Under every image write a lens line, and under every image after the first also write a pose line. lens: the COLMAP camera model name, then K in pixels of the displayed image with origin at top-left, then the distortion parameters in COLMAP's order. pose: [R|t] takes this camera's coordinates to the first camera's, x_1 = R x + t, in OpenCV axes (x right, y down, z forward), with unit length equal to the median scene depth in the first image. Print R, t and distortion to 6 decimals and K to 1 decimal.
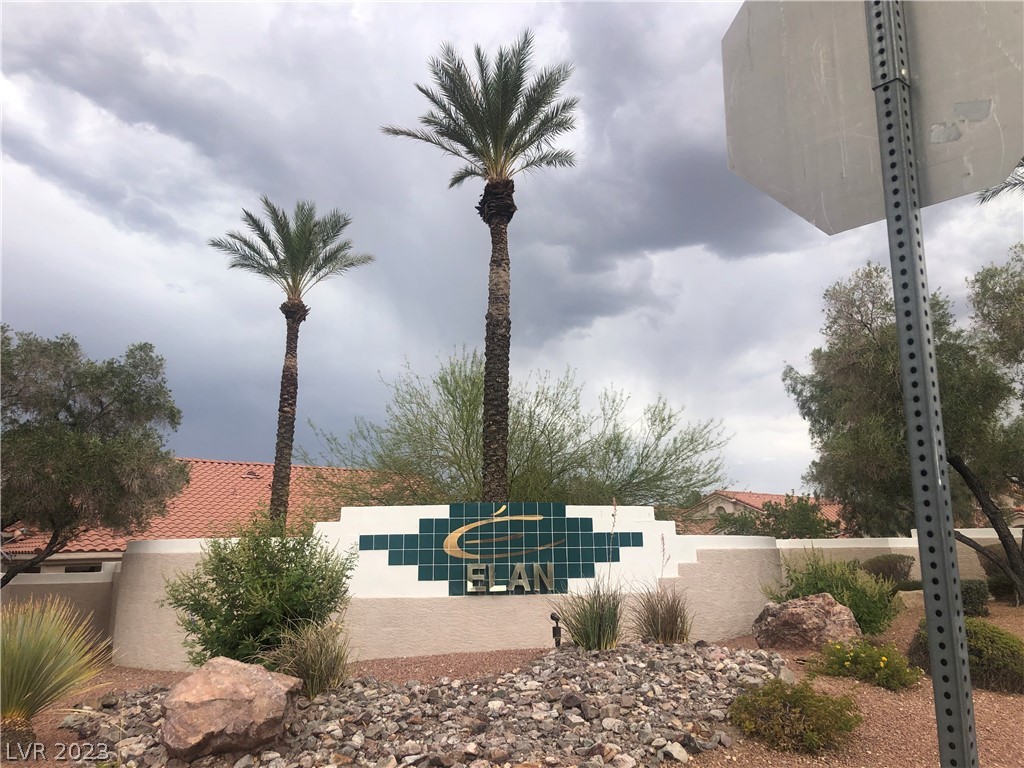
lens RADIAL K [[849.3, 0, 518.1], [0, 849.3, 384.9], [0, 0, 1]] dist [0.016886, -0.005602]
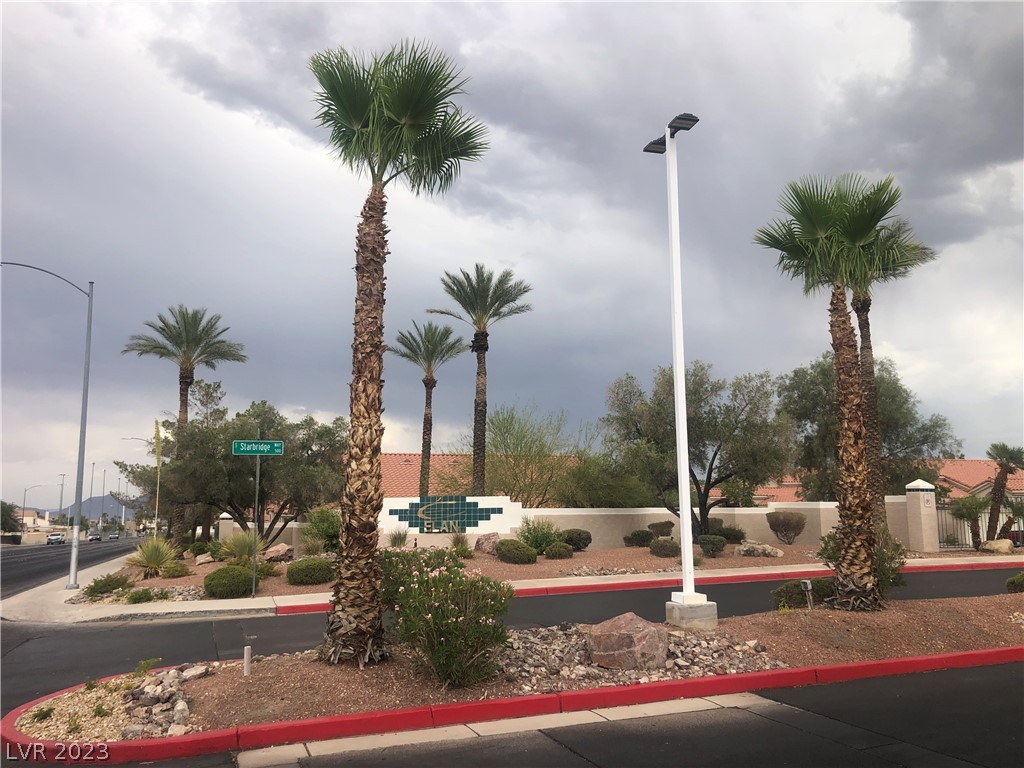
lens RADIAL K [[849.3, 0, 513.5], [0, 849.3, 380.6], [0, 0, 1]] dist [0.016886, -0.005602]
pose [[0.924584, -0.056301, -0.376796, 1.132483], [0.073467, 0.996805, 0.031331, -0.257151], [0.373829, -0.056650, 0.925766, -1.181826]]
